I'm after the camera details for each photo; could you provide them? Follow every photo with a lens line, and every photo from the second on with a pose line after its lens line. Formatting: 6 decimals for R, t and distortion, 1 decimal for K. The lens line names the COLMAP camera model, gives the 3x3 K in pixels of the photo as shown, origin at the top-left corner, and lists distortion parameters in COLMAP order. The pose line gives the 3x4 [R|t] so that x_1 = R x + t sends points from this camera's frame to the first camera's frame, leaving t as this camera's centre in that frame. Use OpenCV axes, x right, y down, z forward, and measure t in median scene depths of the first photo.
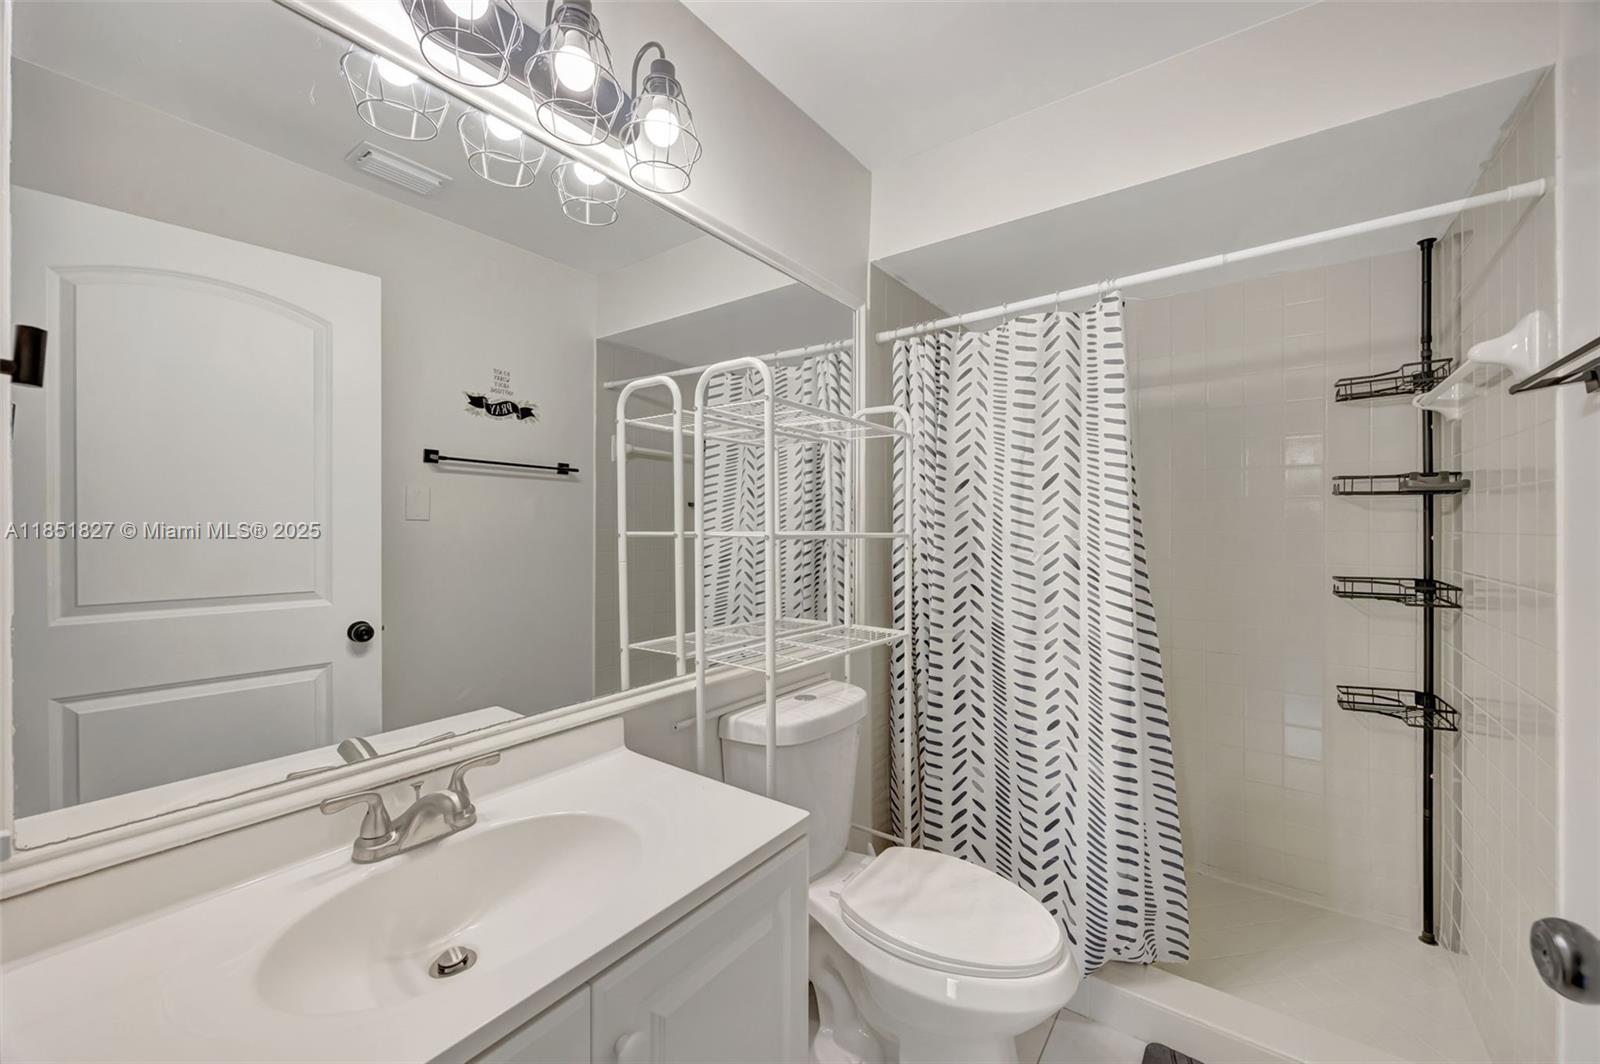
lens RADIAL K [[634.5, 0, 804.6], [0, 634.5, 525.1], [0, 0, 1]] dist [0.000811, 0.000136]
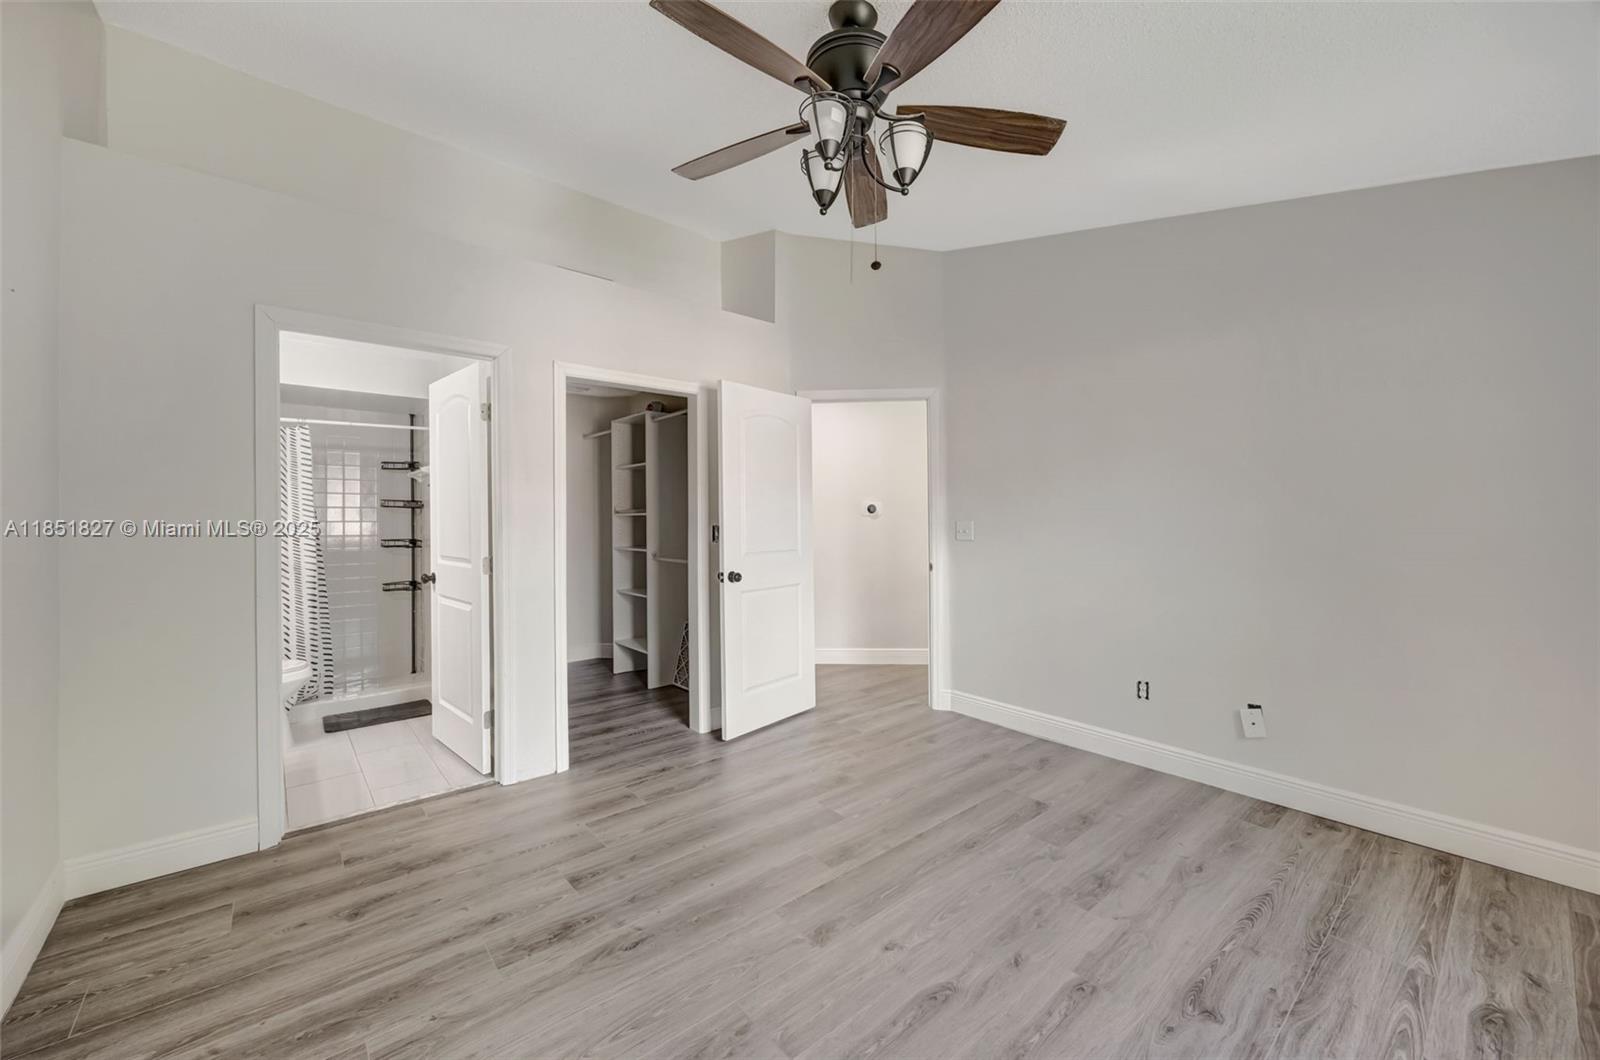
lens RADIAL K [[634.5, 0, 806.7], [0, 634.5, 522.7], [0, 0, 1]] dist [0.000811, 0.000136]
pose [[0.240122, -0.004173, 0.970734, -1.358950], [0.002631, 0.999990, 0.003648, 0.010793], [-0.970739, 0.001678, 0.240130, -1.400090]]
